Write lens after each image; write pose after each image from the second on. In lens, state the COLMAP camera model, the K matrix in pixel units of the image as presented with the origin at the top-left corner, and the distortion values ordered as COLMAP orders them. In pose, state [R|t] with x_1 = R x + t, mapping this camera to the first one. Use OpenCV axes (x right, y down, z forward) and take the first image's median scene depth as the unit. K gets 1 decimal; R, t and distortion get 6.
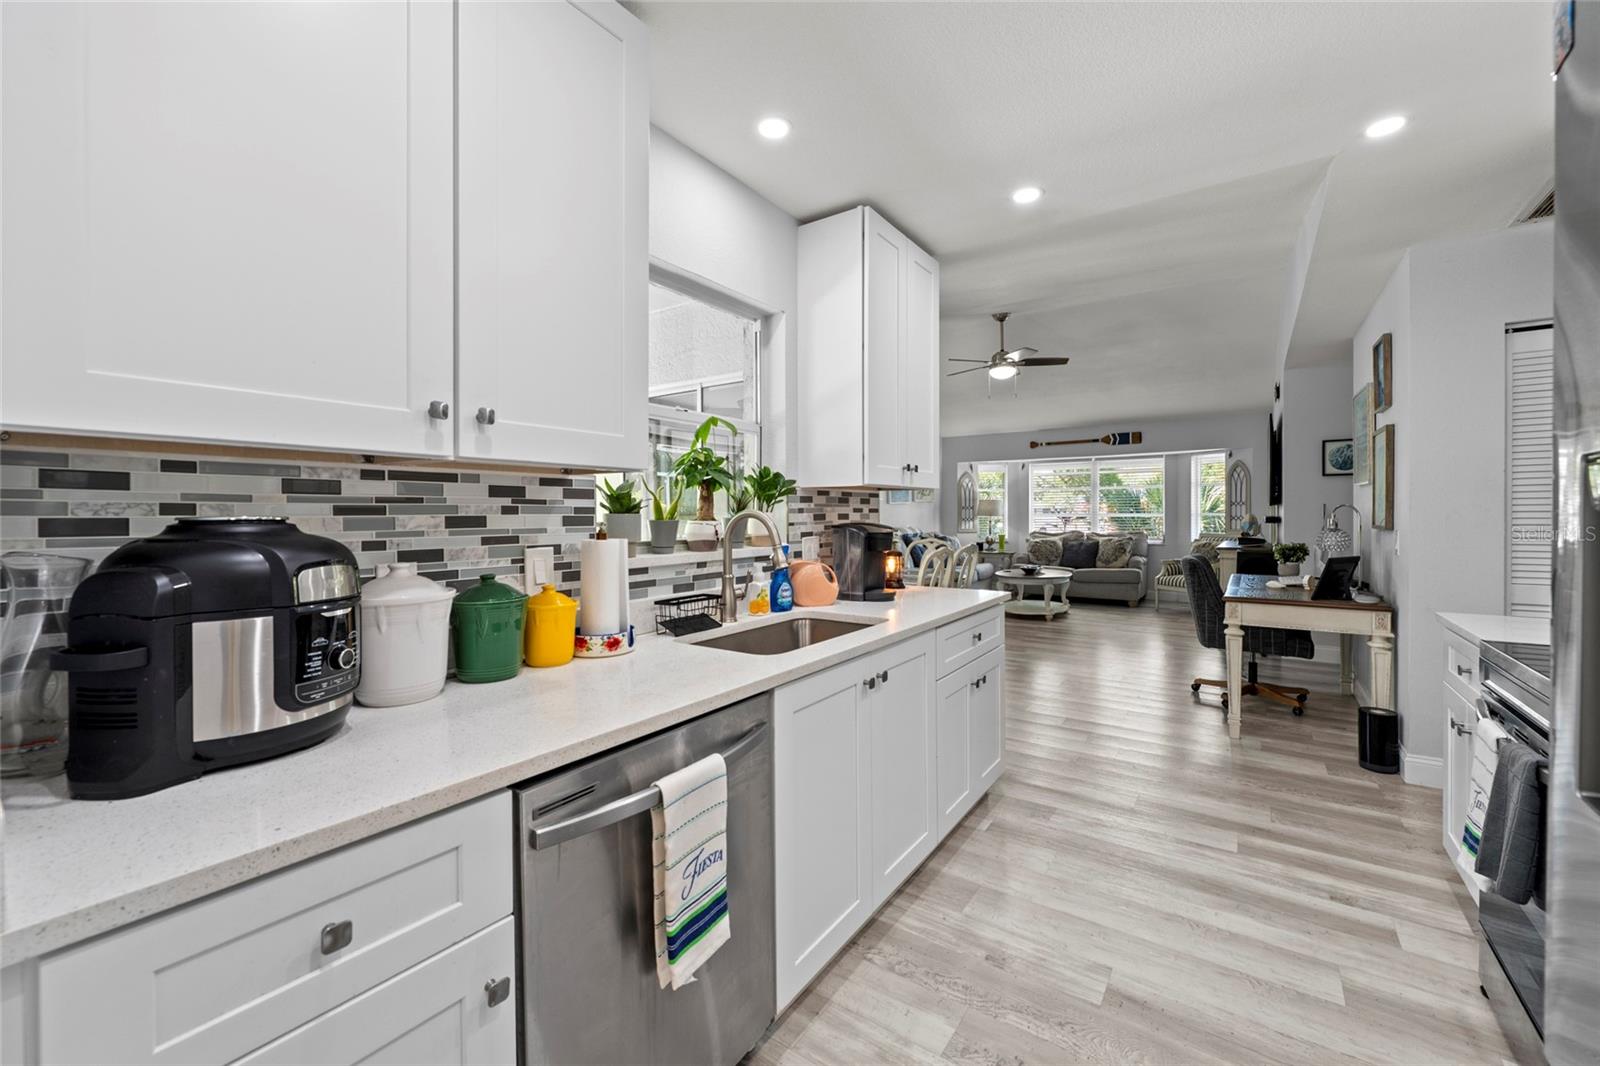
lens RADIAL K [[634.6, 0, 803.1], [0, 634.6, 519.1], [0, 0, 1]] dist [-0.002077, -0.000180]
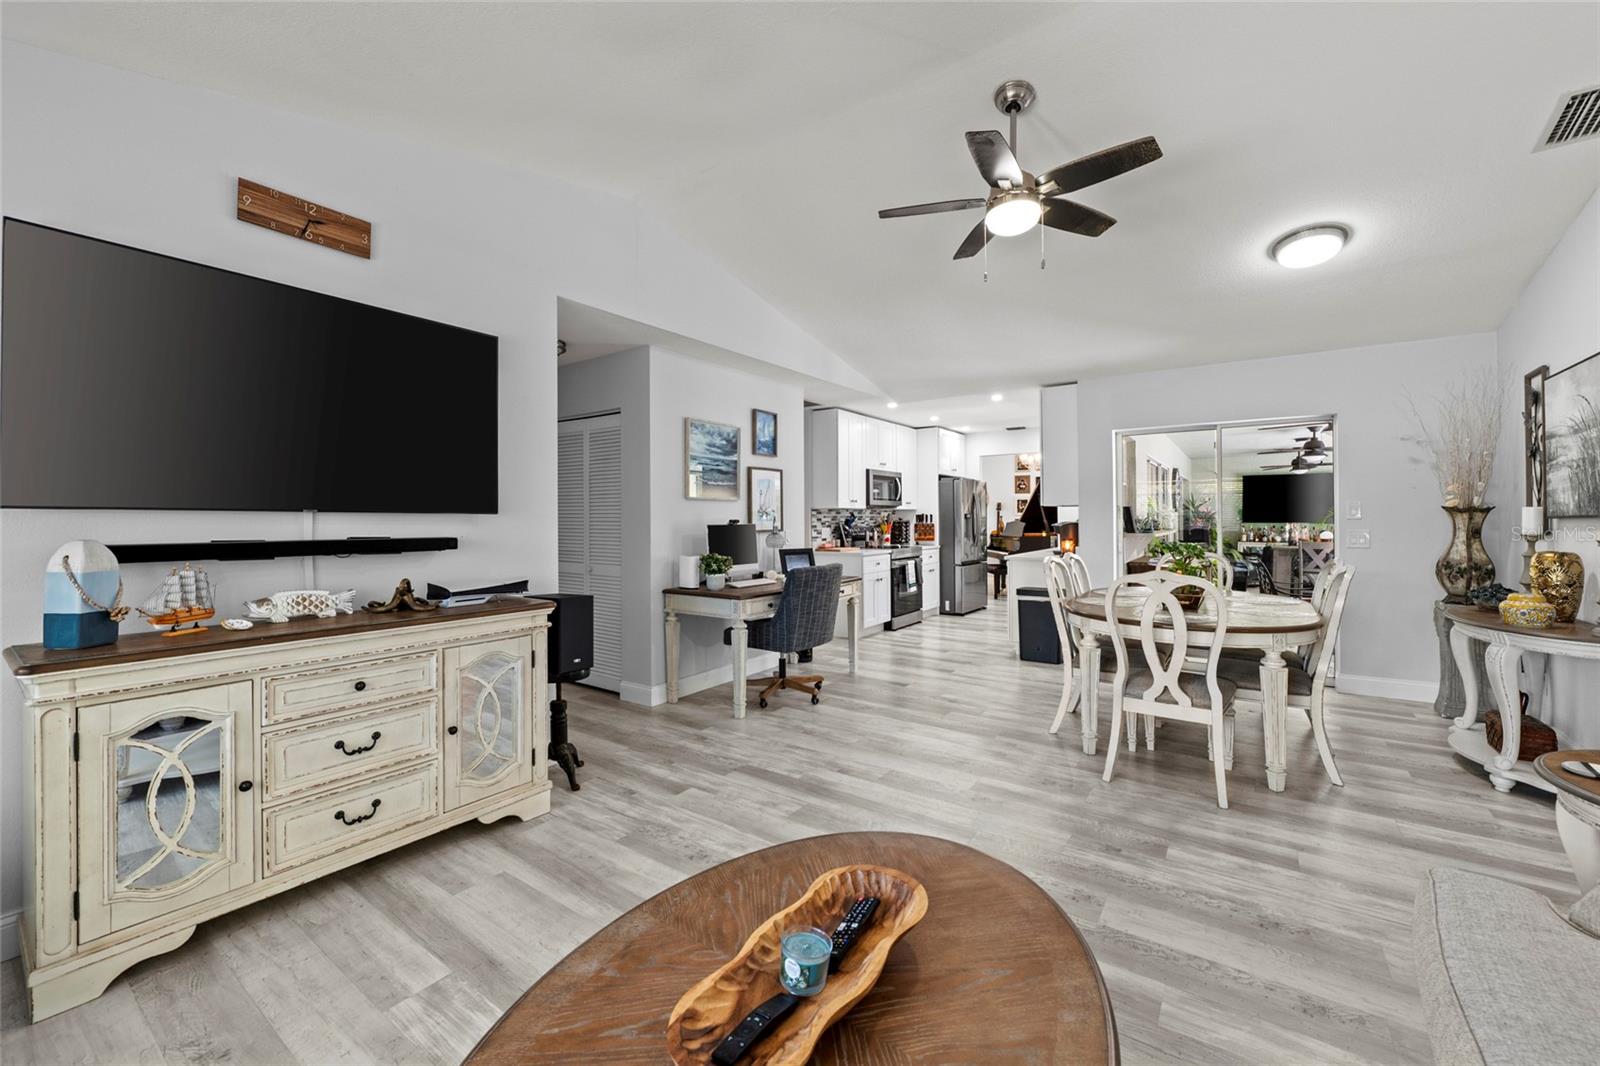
lens RADIAL K [[636.8, 0, 809.1], [0, 636.8, 516.7], [0, 0, 1]] dist [-0.001680, -0.000368]
pose [[-0.999900, 0.012197, -0.007114, 1.070768], [0.012136, 0.999889, 0.008665, -0.045357], [0.007219, 0.008578, -0.999937, 3.364076]]
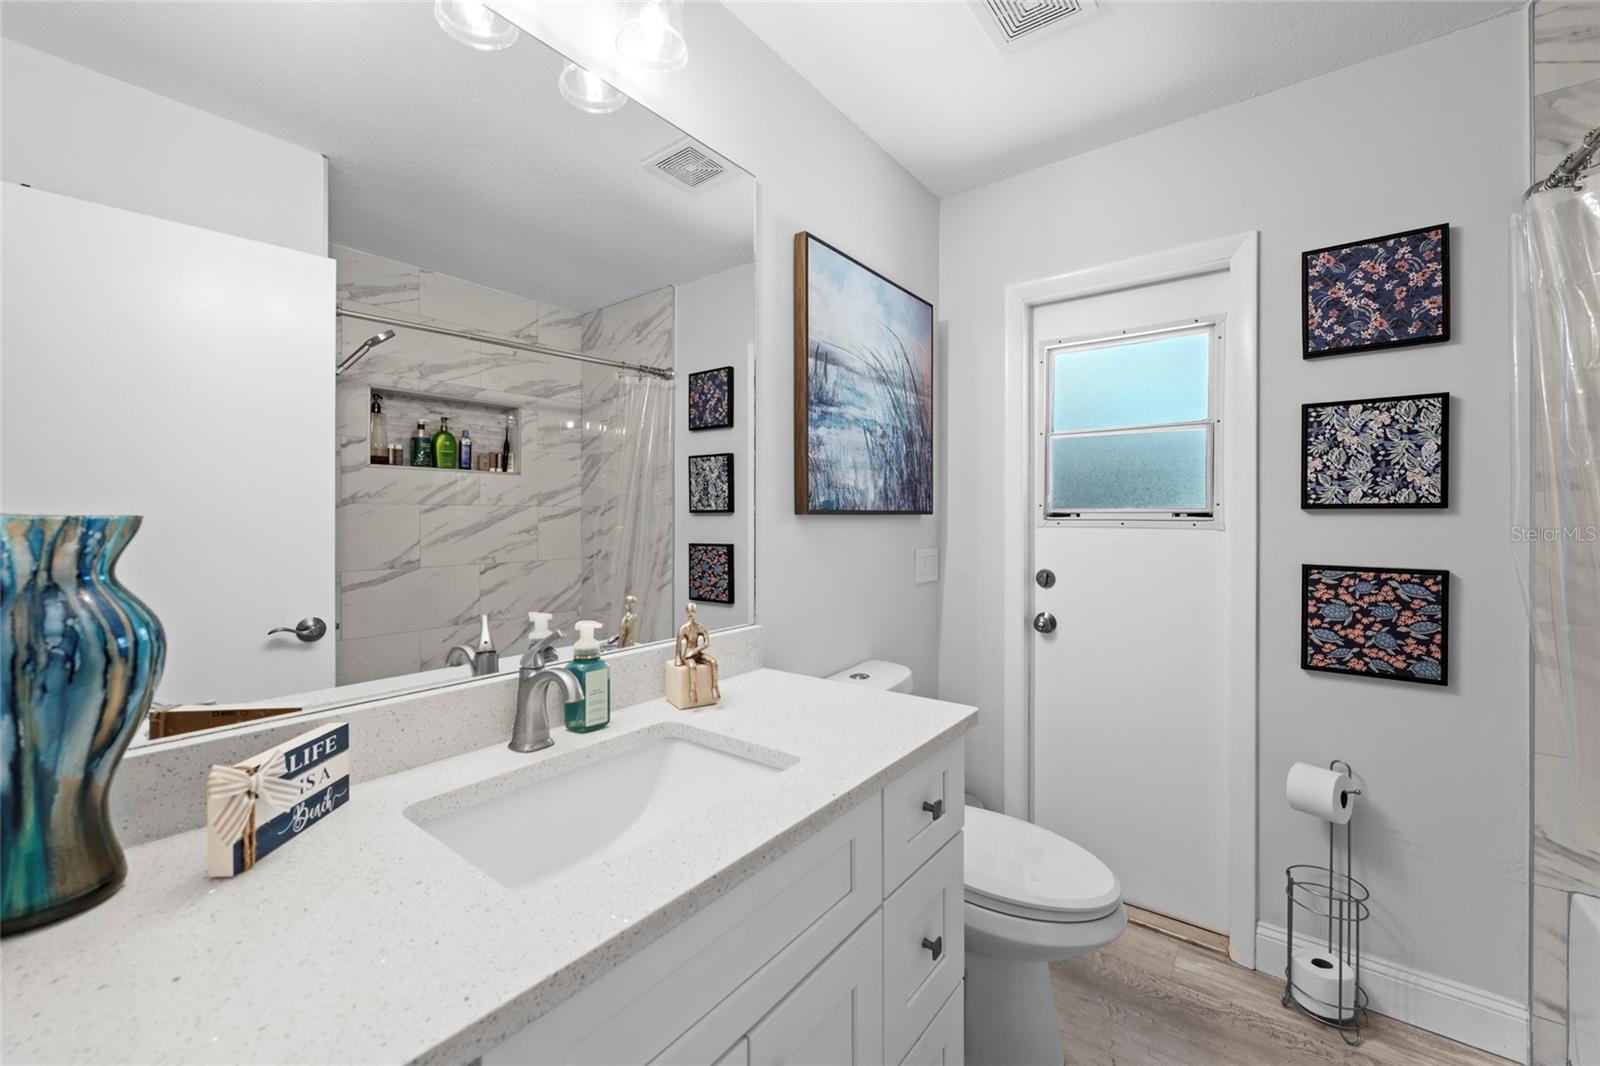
lens RADIAL K [[638.1, 0, 805.1], [0, 638.1, 531.0], [0, 0, 1]] dist [-0.001059, -0.000381]
pose [[0.999113, 0.003508, -0.041970, -0.416155], [-0.003445, 0.999993, 0.001565, 0.003345], [0.041975, -0.001419, 0.999118, 1.436663]]
